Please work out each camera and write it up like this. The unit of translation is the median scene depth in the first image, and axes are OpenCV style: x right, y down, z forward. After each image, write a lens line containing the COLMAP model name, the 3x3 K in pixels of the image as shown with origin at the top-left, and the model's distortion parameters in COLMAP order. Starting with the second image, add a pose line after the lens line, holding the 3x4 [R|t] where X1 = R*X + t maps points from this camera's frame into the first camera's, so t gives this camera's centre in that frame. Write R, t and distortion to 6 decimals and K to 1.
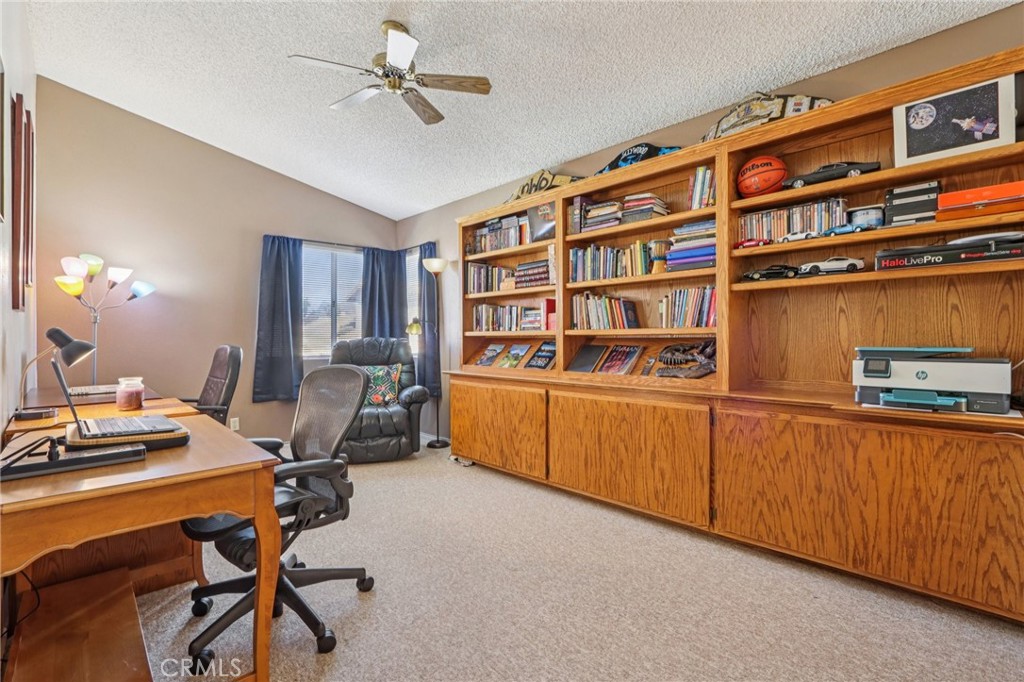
lens RADIAL K [[475.2, 0, 515.0], [0, 475.2, 344.6], [0, 0, 1]] dist [-0.015292, -0.000314]
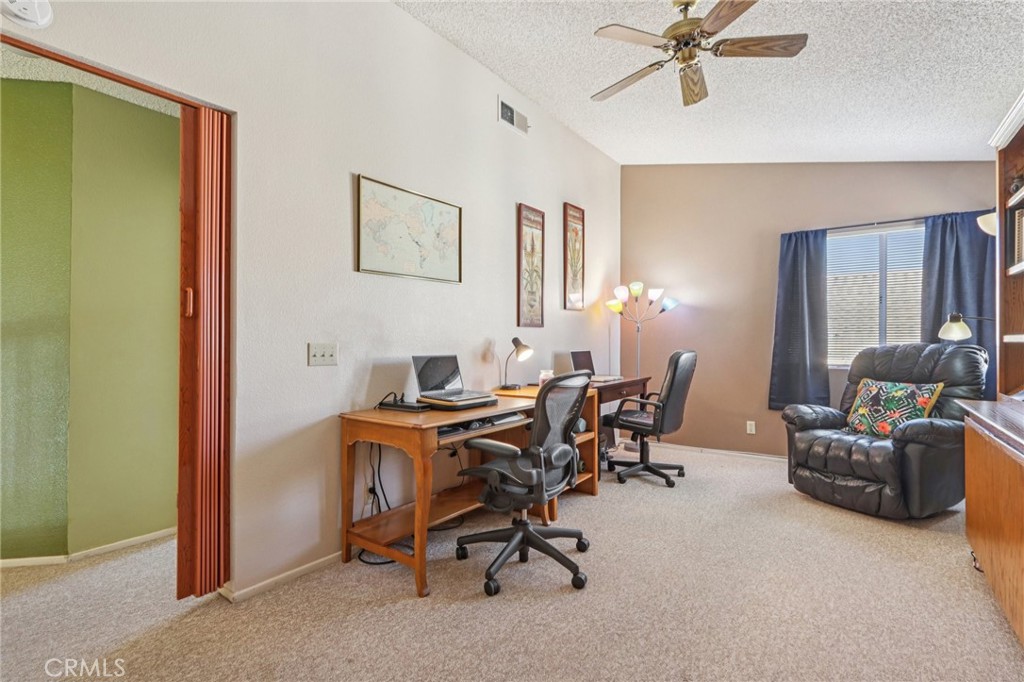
lens RADIAL K [[475.2, 0, 515.0], [0, 475.2, 344.6], [0, 0, 1]] dist [-0.015292, -0.000314]
pose [[0.174130, 0.009940, -0.984673, 0.321928], [-0.015830, 0.999848, 0.007294, -0.009661], [0.984595, 0.014317, 0.174261, 0.317462]]
